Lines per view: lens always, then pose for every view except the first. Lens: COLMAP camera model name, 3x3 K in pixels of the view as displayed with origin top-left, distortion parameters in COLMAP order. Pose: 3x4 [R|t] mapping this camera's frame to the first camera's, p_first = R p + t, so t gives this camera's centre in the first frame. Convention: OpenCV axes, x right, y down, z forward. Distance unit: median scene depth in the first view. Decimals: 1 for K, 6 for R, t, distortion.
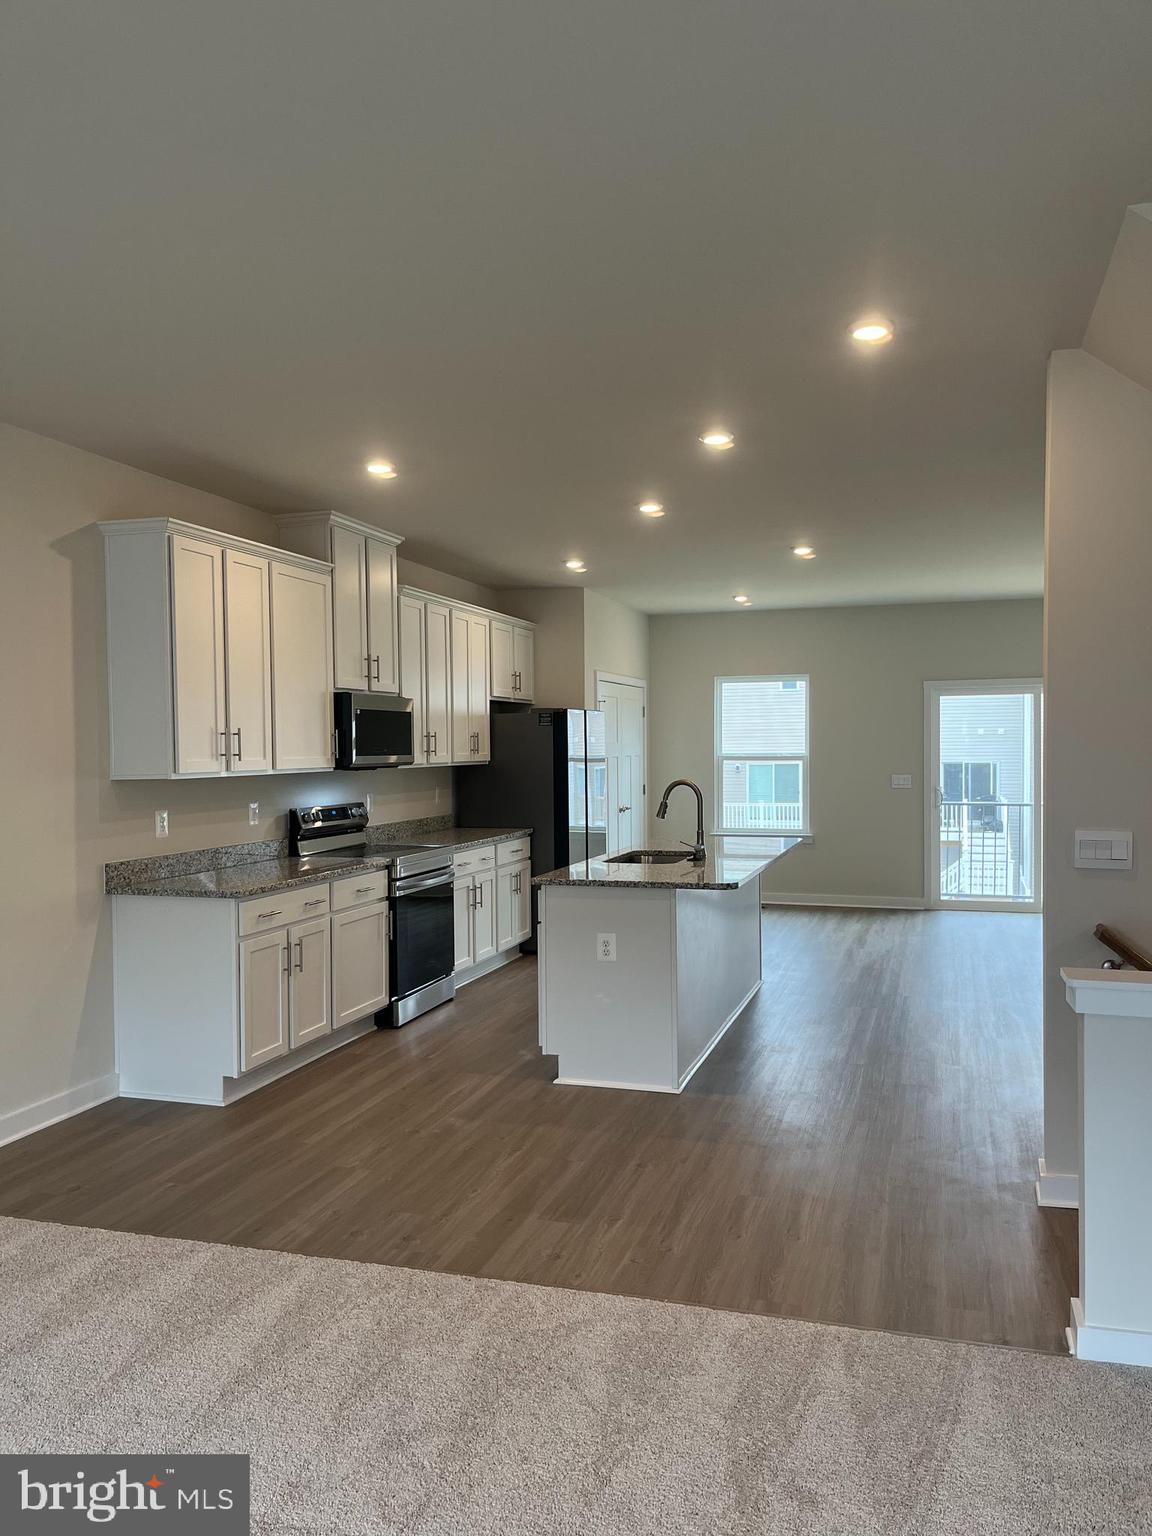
lens RADIAL K [[1157.3, 0, 576.0], [0, 1157.3, 768.0], [0, 0, 1]] dist [0.070453, -0.070309]
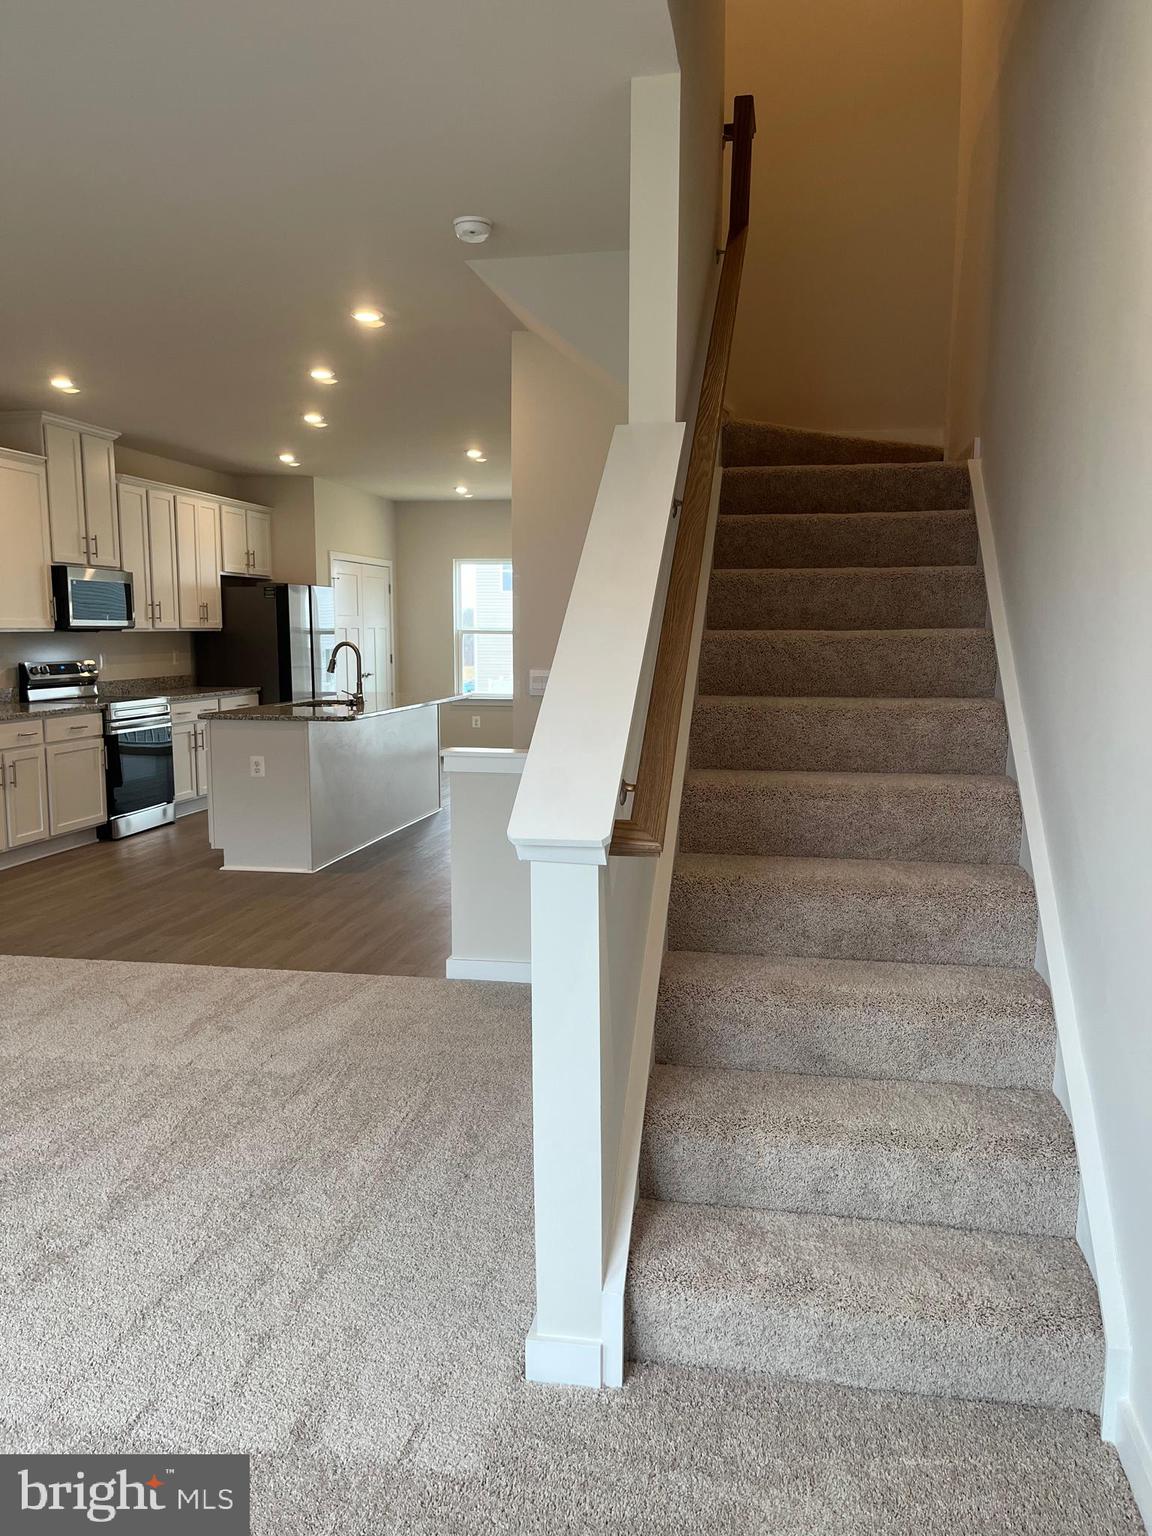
lens RADIAL K [[1157.3, 0, 576.0], [0, 1157.3, 768.0], [0, 0, 1]] dist [0.070453, -0.070309]
pose [[0.993614, -0.004495, 0.112739, 0.190869], [-0.007024, 0.994804, 0.101569, 0.016159], [-0.112610, -0.101713, 0.988420, -0.278965]]
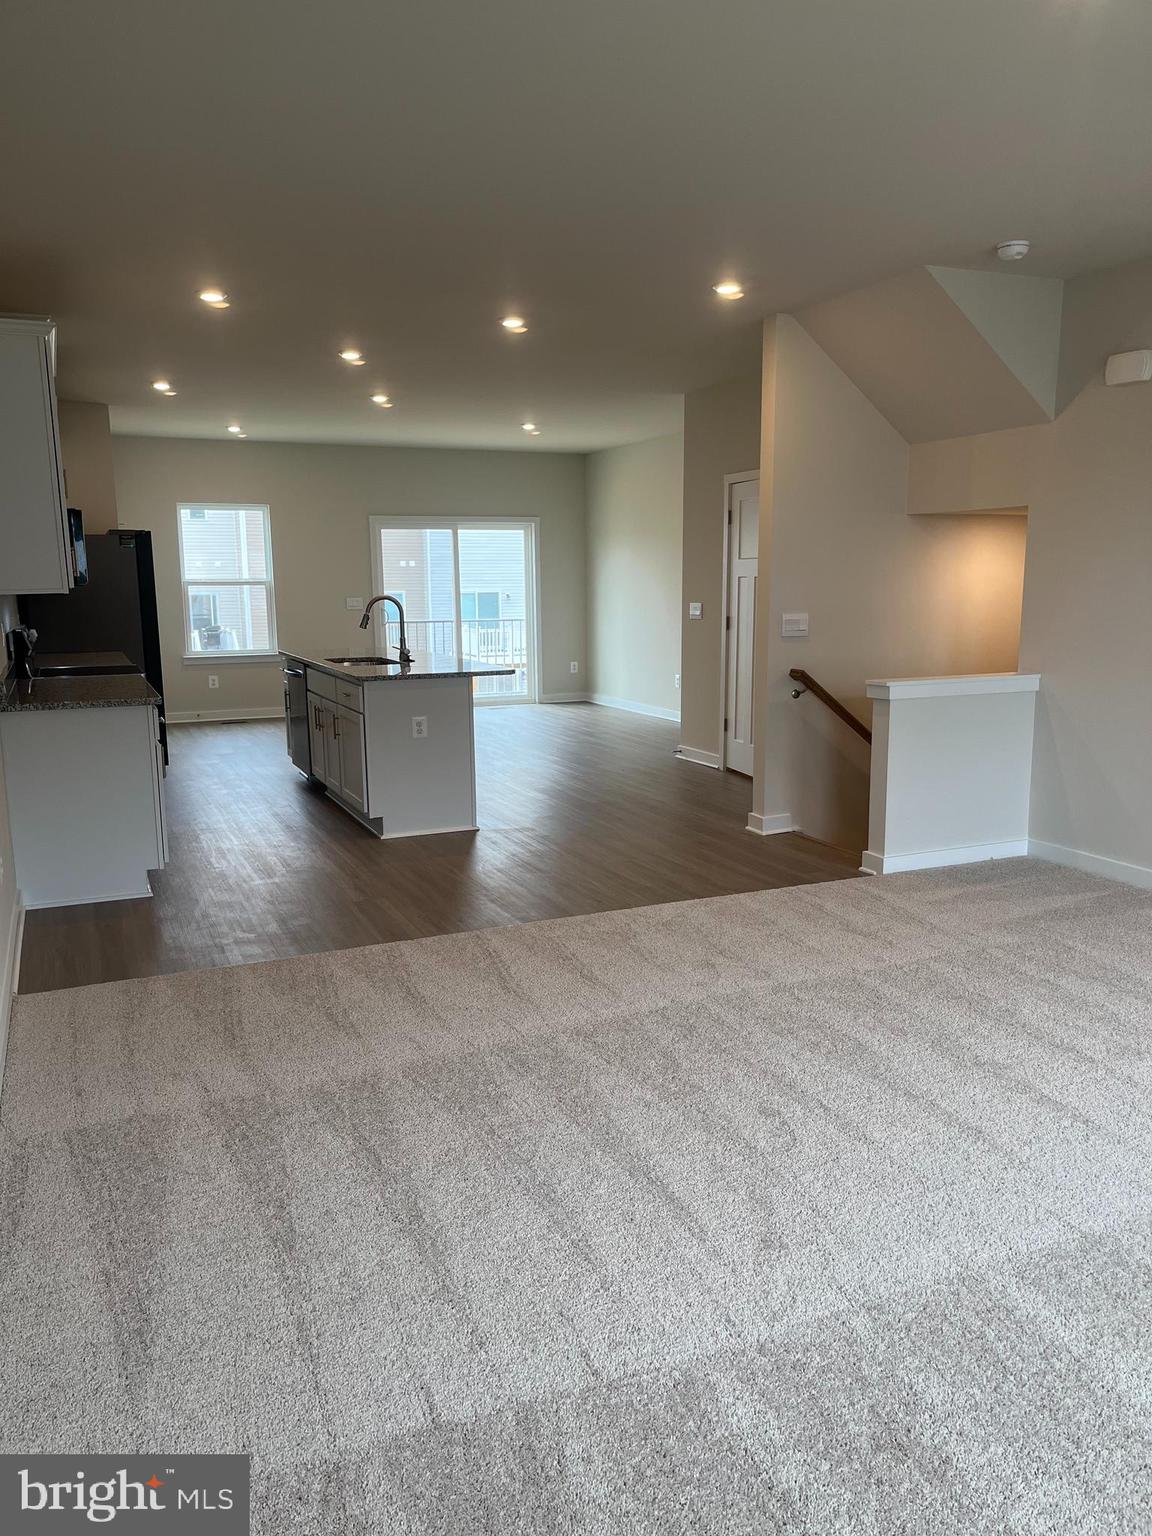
lens RADIAL K [[1157.3, 0, 576.0], [0, 1157.3, 768.0], [0, 0, 1]] dist [0.070453, -0.070309]
pose [[0.751724, -0.107643, 0.650633, -0.542166], [0.015247, 0.989162, 0.146034, 0.013988], [-0.659301, -0.099857, 0.745219, -0.047149]]
